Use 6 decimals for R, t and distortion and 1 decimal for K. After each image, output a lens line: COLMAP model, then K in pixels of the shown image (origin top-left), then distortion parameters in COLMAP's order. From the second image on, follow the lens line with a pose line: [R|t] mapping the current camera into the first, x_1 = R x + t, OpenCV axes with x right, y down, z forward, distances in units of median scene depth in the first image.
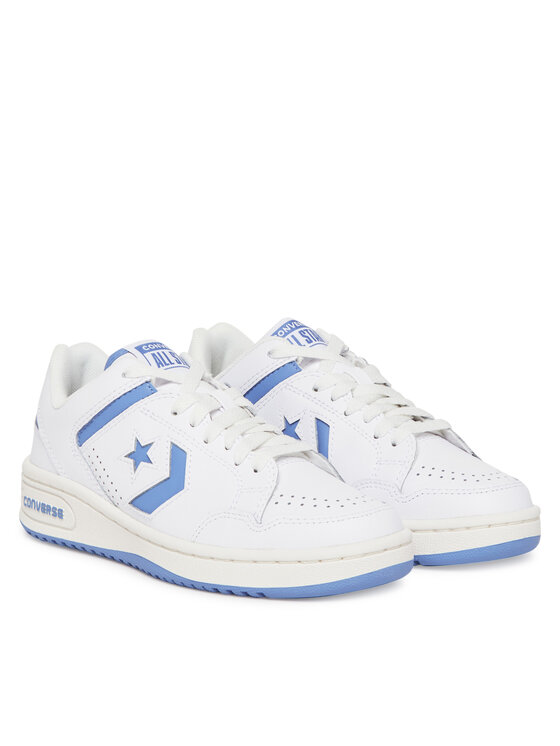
lens RADIAL K [[1952.1, 0, 281.0], [0, 1952.1, 373.1], [0, 0, 1]] dist [0.075162, 0.000000]
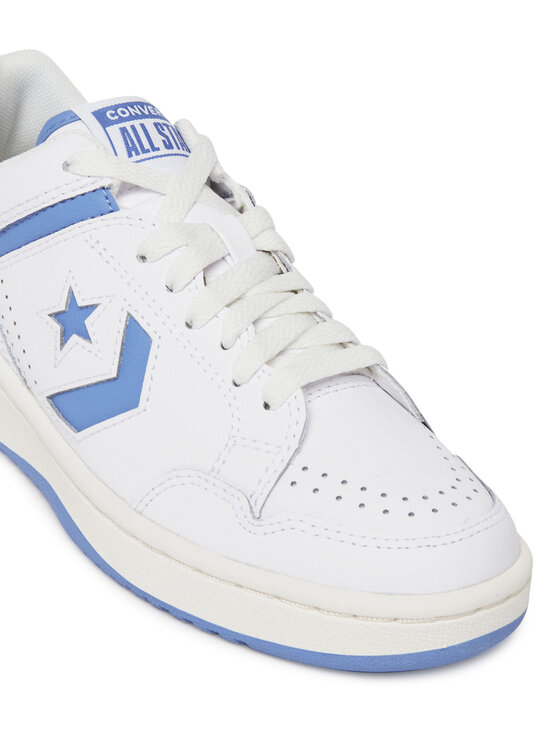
lens RADIAL K [[1917.5, 0, 278.3], [0, 1917.5, 372.5], [0, 0, 1]] dist [-0.057517, 0.000000]
pose [[0.988578, 0.146145, -0.036820, 0.008326], [-0.127099, 0.939722, 0.317440, -0.126378], [0.080993, -0.309134, 0.947563, 0.481172]]
